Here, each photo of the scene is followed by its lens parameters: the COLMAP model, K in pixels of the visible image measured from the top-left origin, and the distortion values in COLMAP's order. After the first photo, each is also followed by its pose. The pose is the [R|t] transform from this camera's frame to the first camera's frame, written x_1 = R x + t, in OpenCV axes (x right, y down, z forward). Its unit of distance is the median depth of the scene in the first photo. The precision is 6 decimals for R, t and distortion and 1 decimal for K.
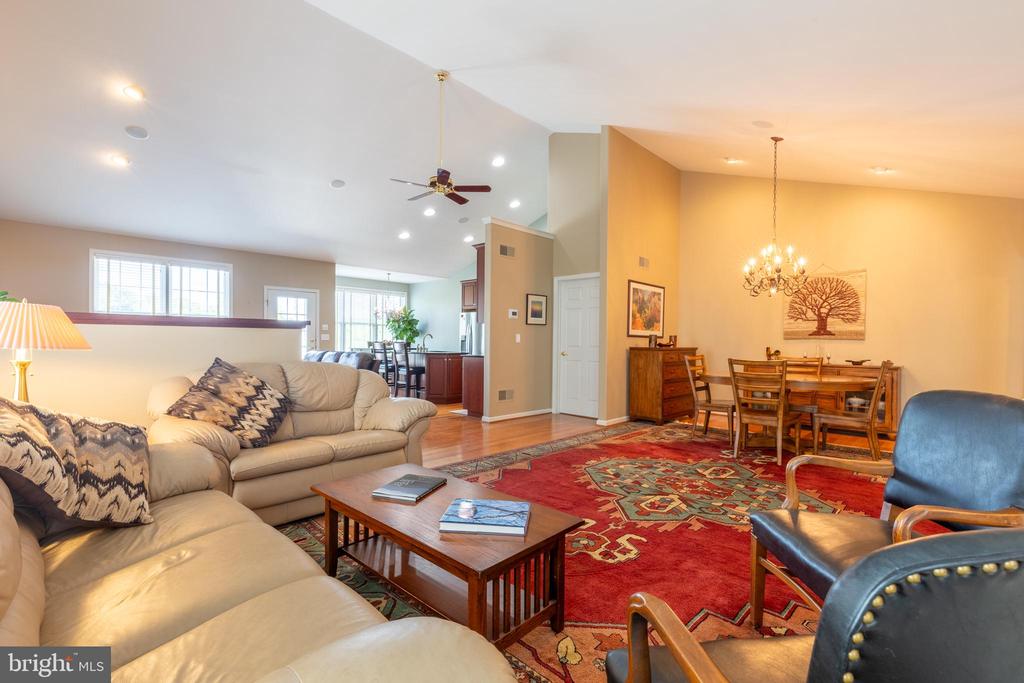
lens RADIAL K [[456.3, 0, 515.5], [0, 456.3, 340.0], [0, 0, 1]] dist [0.003777, -0.000062]
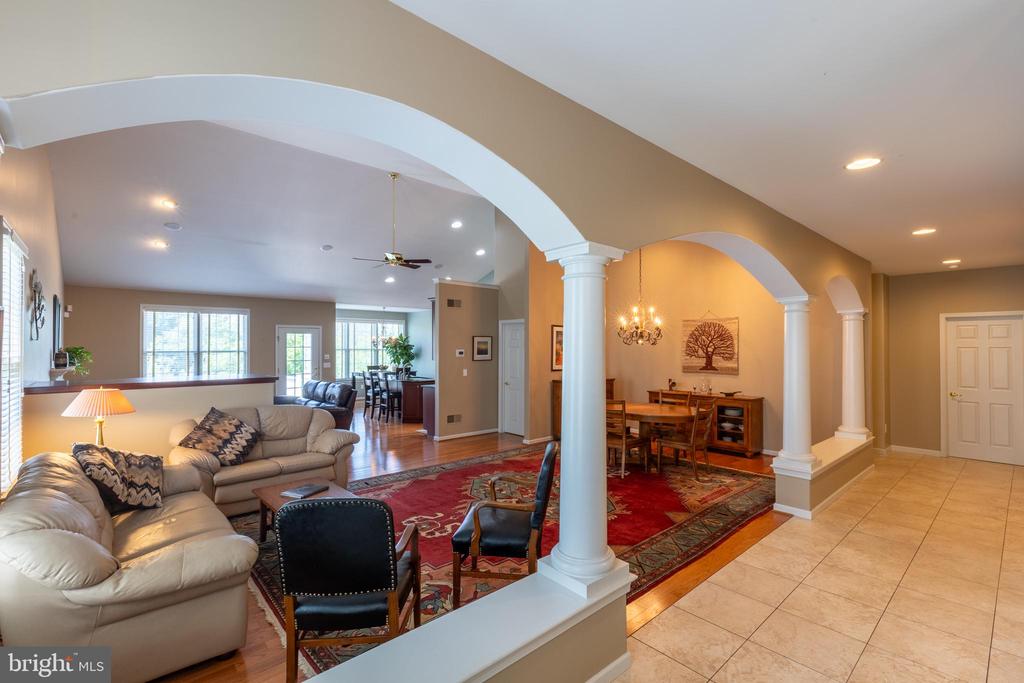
lens RADIAL K [[456.3, 0, 515.7], [0, 456.3, 338.9], [0, 0, 1]] dist [0.003777, -0.000062]
pose [[0.997680, -0.010731, -0.067223, 0.259417], [0.009636, 0.999816, -0.016597, -0.083733], [0.067389, 0.015910, 0.997600, -0.263234]]
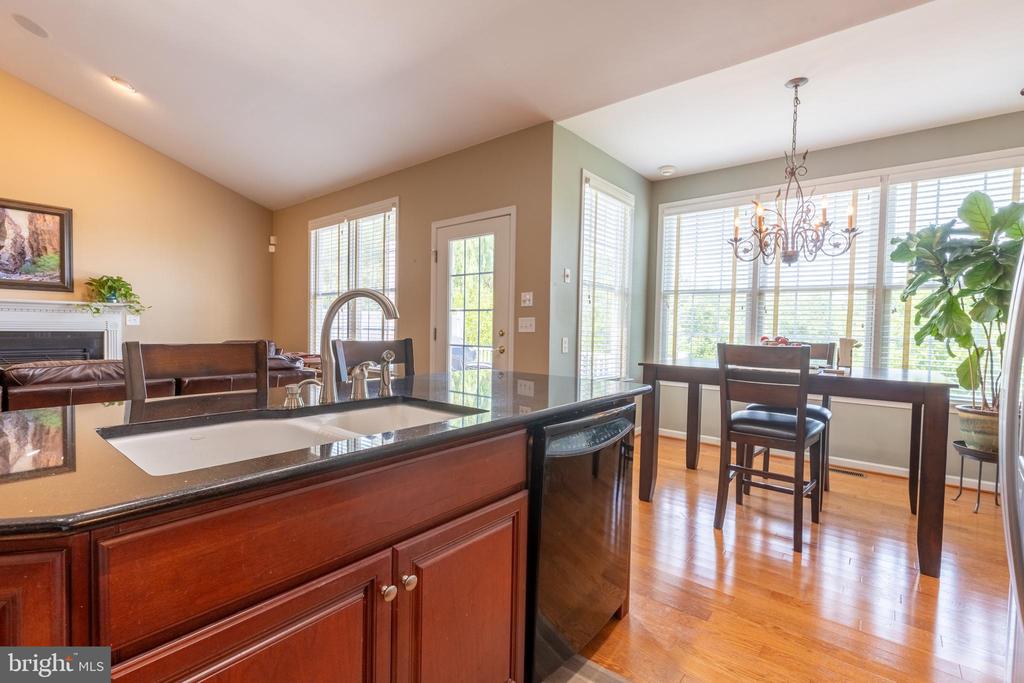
lens RADIAL K [[456.3, 0, 513.9], [0, 456.3, 342.5], [0, 0, 1]] dist [0.003777, -0.000062]
pose [[0.082999, 0.026406, -0.996200, -0.056935], [-0.015205, 0.999566, 0.025229, -0.002090], [0.996434, 0.013054, 0.083365, 1.585308]]
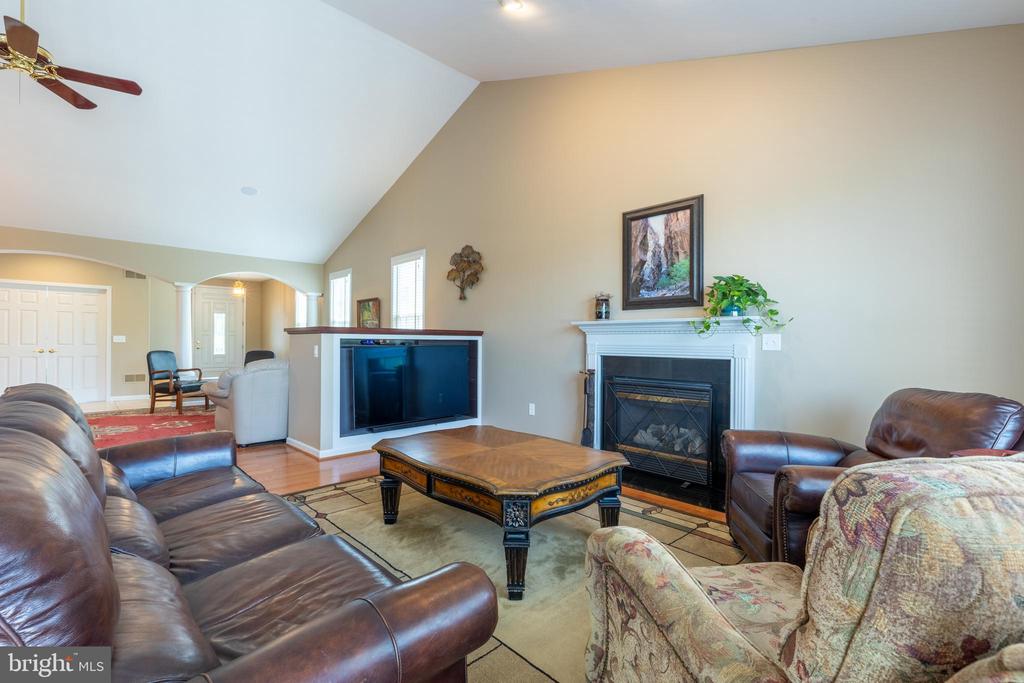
lens RADIAL K [[456.3, 0, 514.1], [0, 456.3, 342.1], [0, 0, 1]] dist [0.003777, -0.000062]
pose [[-0.999111, -0.014400, 0.039610, -0.754578], [-0.014296, 0.999894, 0.002919, -0.009408], [-0.039648, 0.002350, -0.999211, 1.477854]]
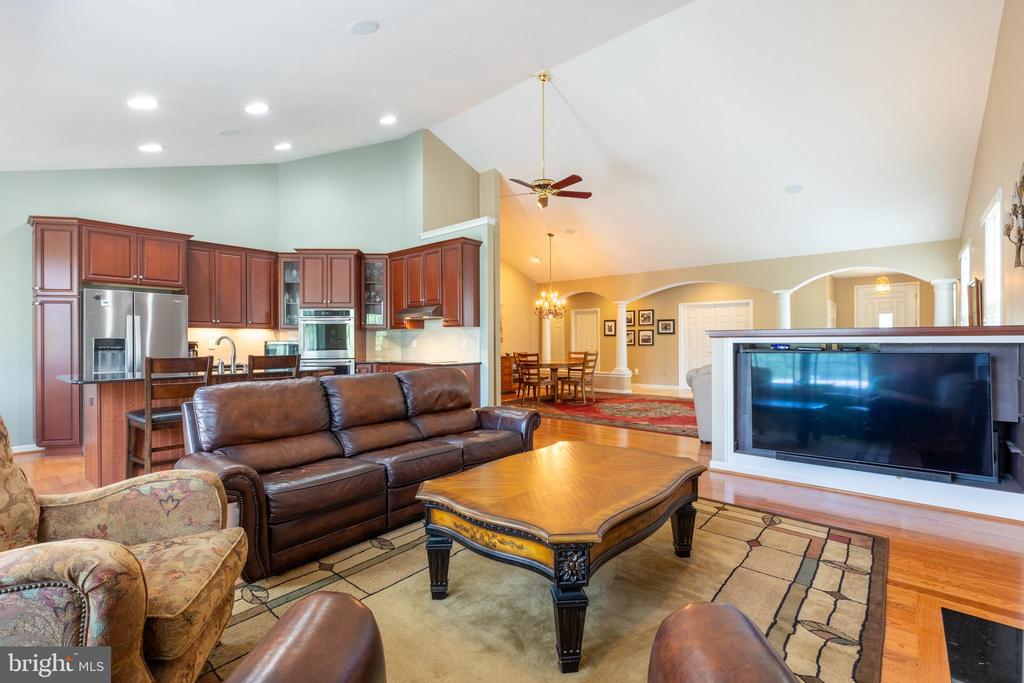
lens RADIAL K [[456.3, 0, 517.7], [0, 456.3, 340.5], [0, 0, 1]] dist [0.003777, -0.000062]
pose [[-0.069252, -0.005236, 0.997585, -1.105020], [0.001663, 0.999984, 0.005364, -0.016718], [-0.997598, 0.002031, -0.069242, 1.093451]]
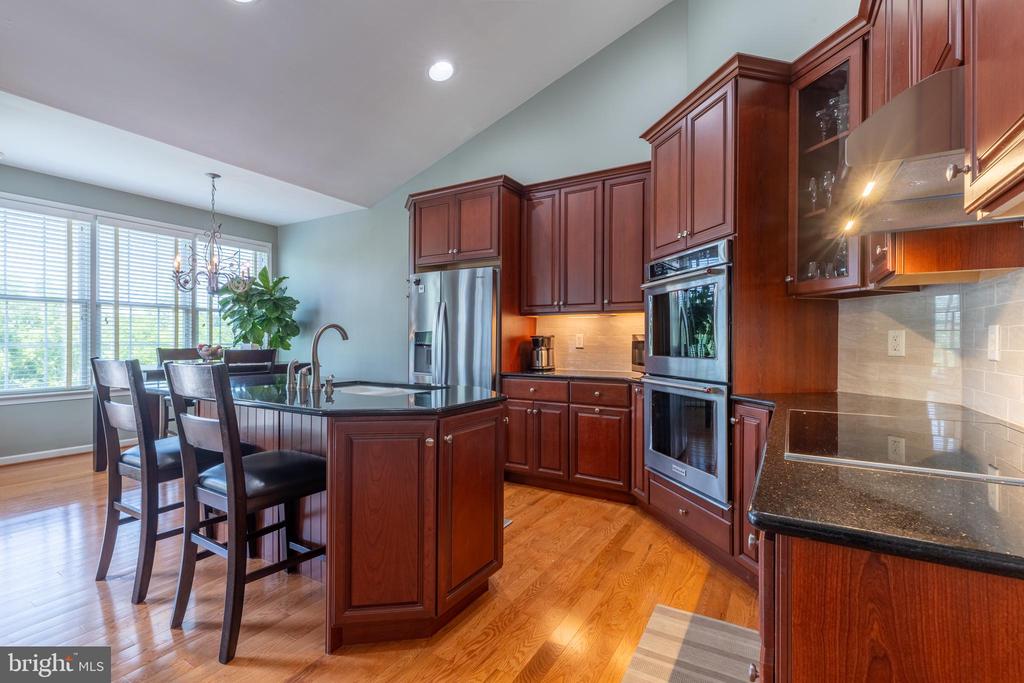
lens RADIAL K [[456.3, 0, 512.8], [0, 456.3, 342.3], [0, 0, 1]] dist [0.003777, -0.000062]
pose [[0.974446, -0.004218, 0.224582, -0.226280], [0.003435, 0.999987, 0.003878, -0.003941], [-0.224596, -0.003007, 0.974447, 1.084219]]
